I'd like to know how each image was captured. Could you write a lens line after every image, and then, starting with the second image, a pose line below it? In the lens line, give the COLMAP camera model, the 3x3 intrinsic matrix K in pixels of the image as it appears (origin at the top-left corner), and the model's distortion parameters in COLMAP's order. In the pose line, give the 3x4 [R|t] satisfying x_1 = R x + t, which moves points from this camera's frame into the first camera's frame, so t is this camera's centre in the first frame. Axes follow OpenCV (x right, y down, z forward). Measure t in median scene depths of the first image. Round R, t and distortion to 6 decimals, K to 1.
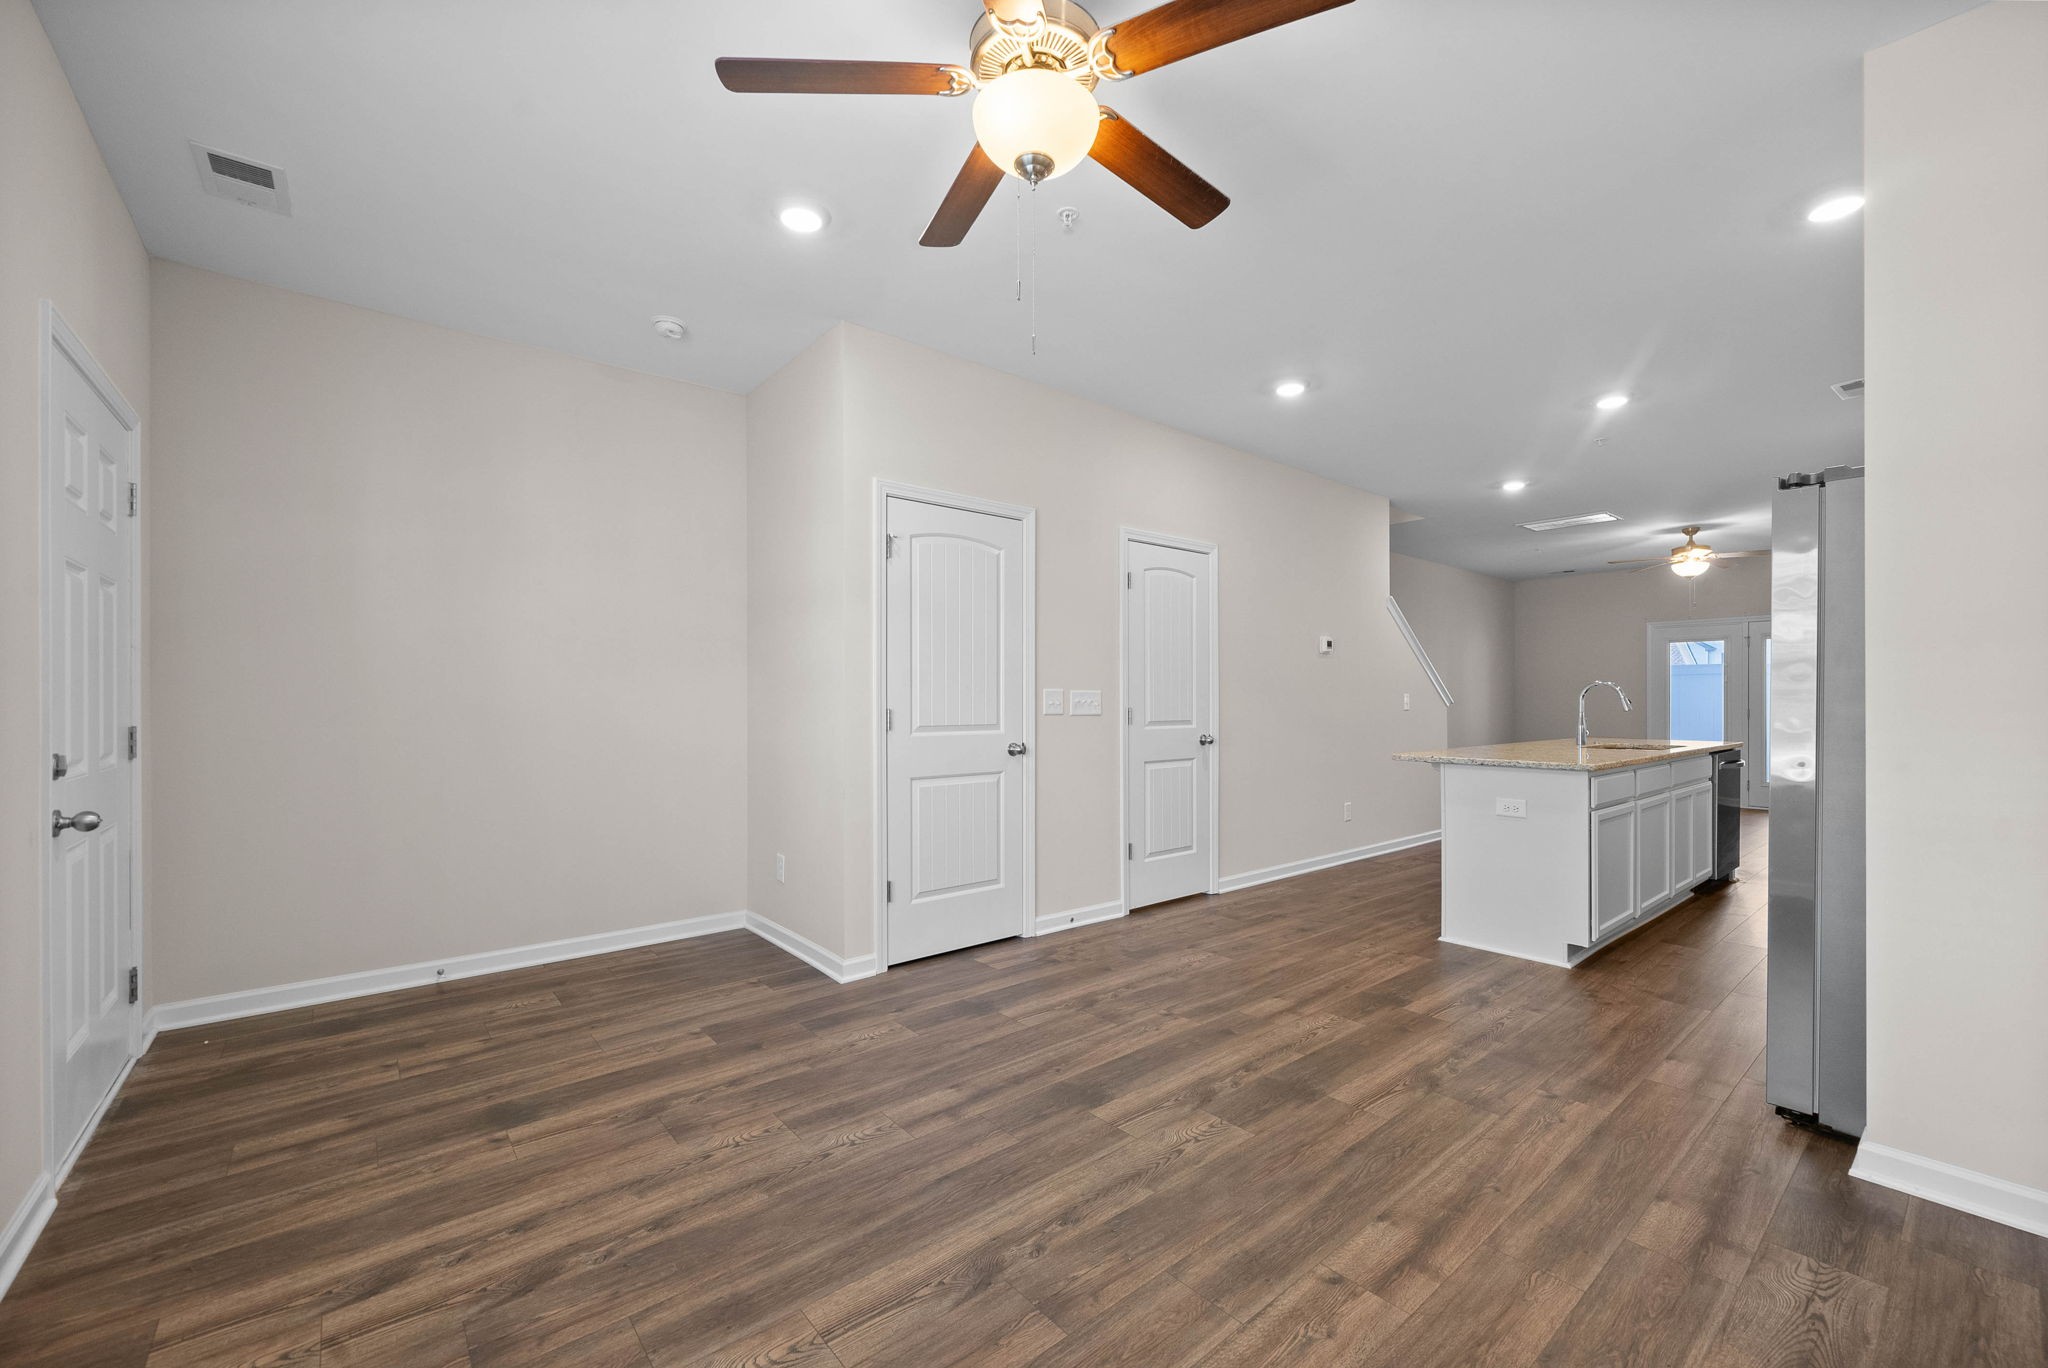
lens RADIAL K [[828.4, 0, 1014.9], [0, 828.4, 700.4], [0, 0, 1]] dist [-0.002879, -0.000309]
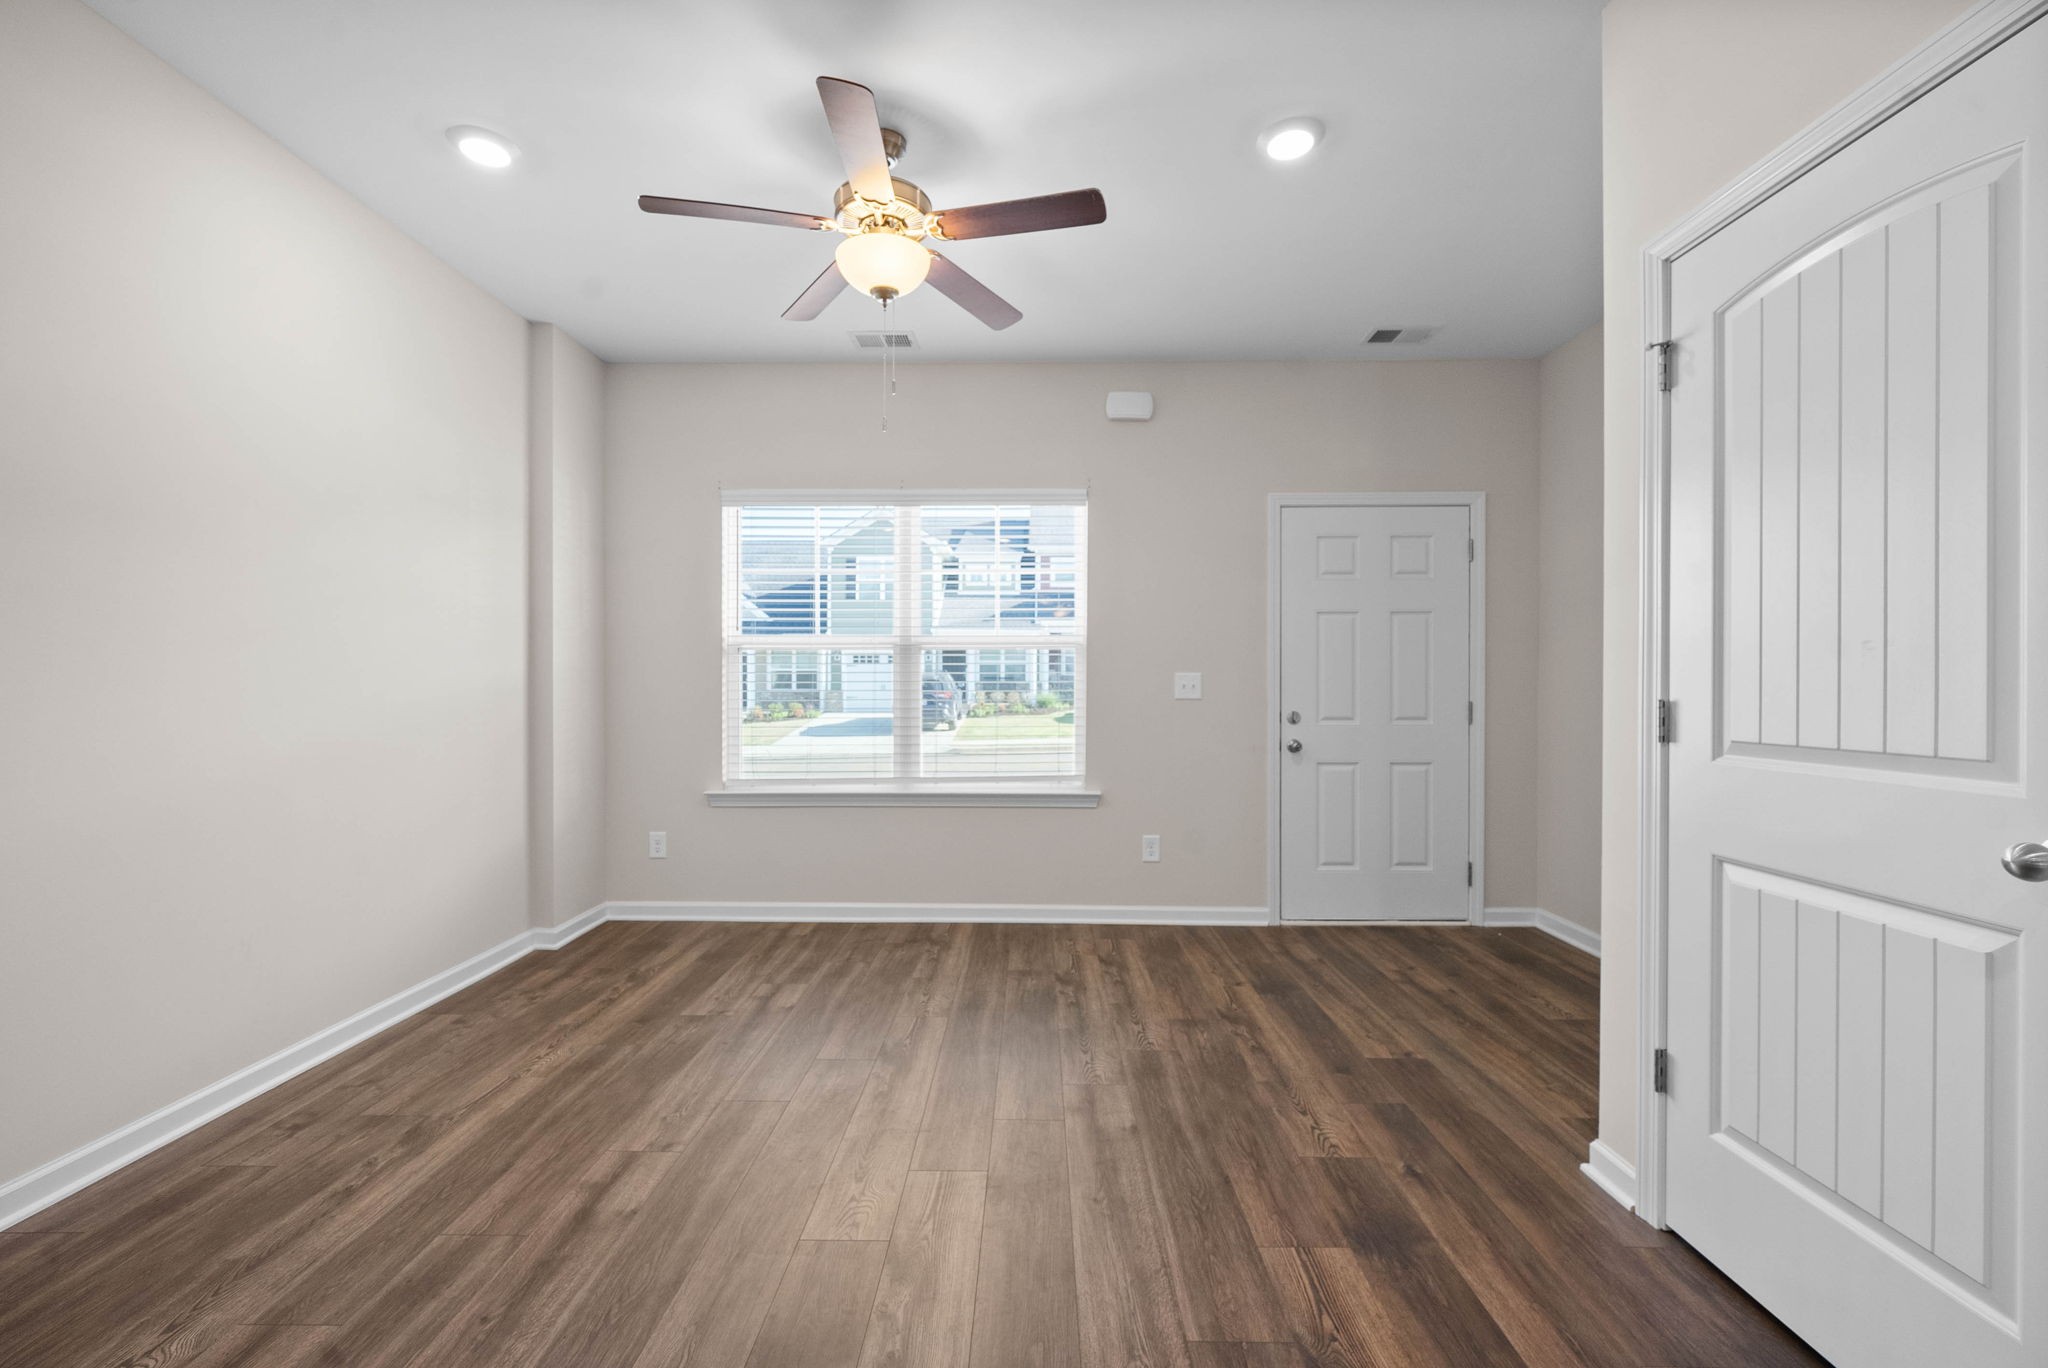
lens RADIAL K [[828.4, 0, 1028.8], [0, 828.4, 694.6], [0, 0, 1]] dist [-0.002879, -0.000309]
pose [[-0.631418, 0.008374, -0.775397, 0.599773], [0.001002, 0.999950, 0.009984, 0.002258], [0.775442, 0.005527, -0.631395, 1.316338]]
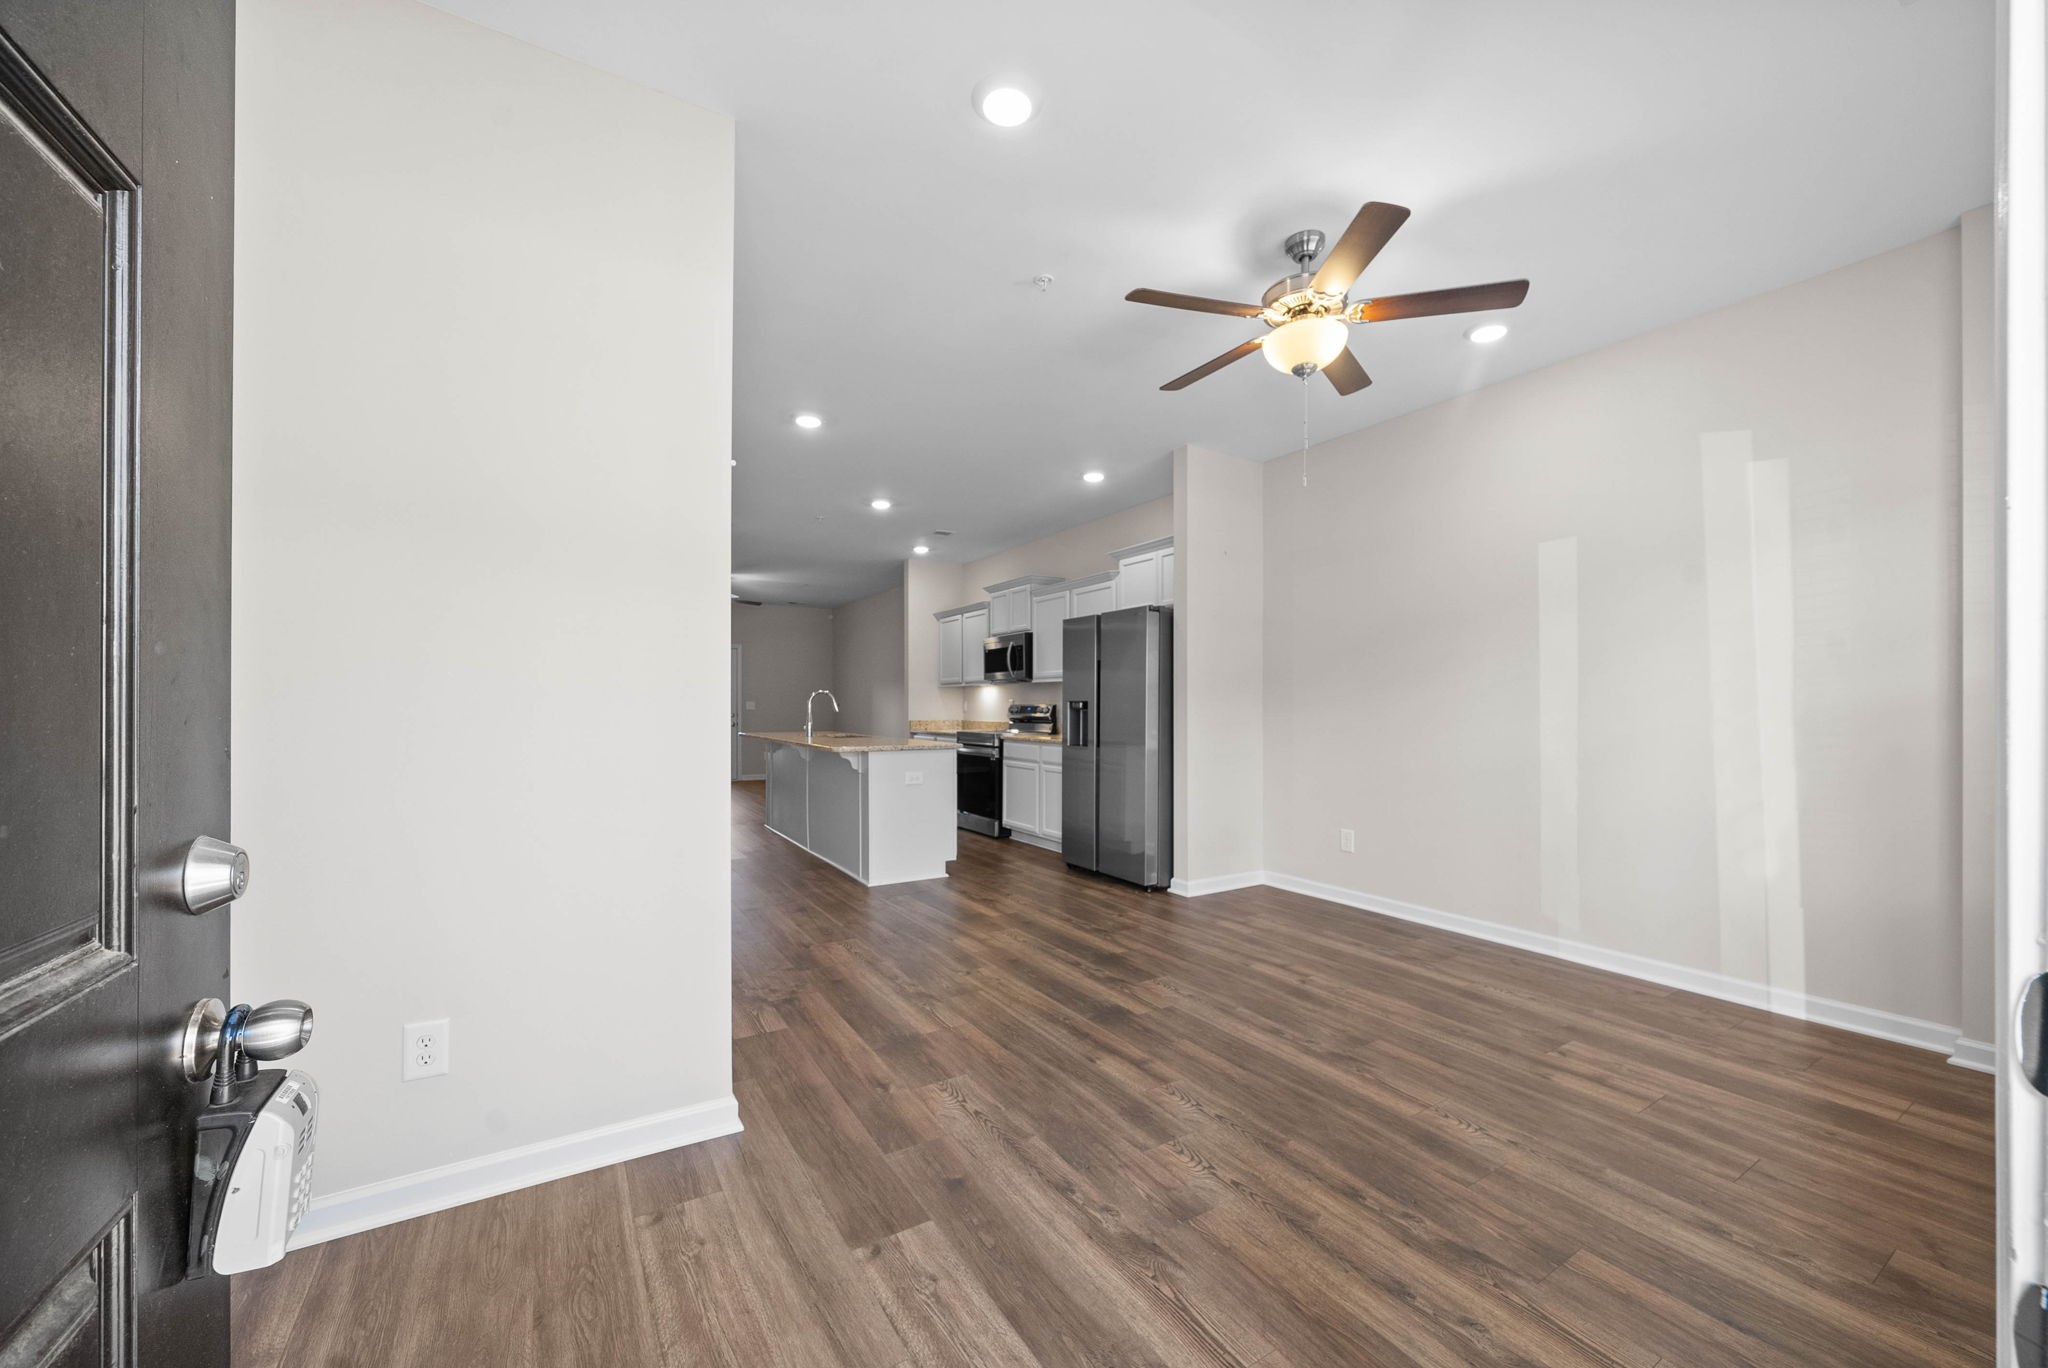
lens RADIAL K [[791.4, 0, 1018.9], [0, 791.4, 702.3], [0, 0, 1]] dist [-0.002198, -0.000029]
pose [[0.120977, 0.004765, 0.992644, -1.000569], [-0.003111, 0.999985, -0.004421, 0.004854], [-0.992650, -0.002554, 0.120990, 0.874827]]
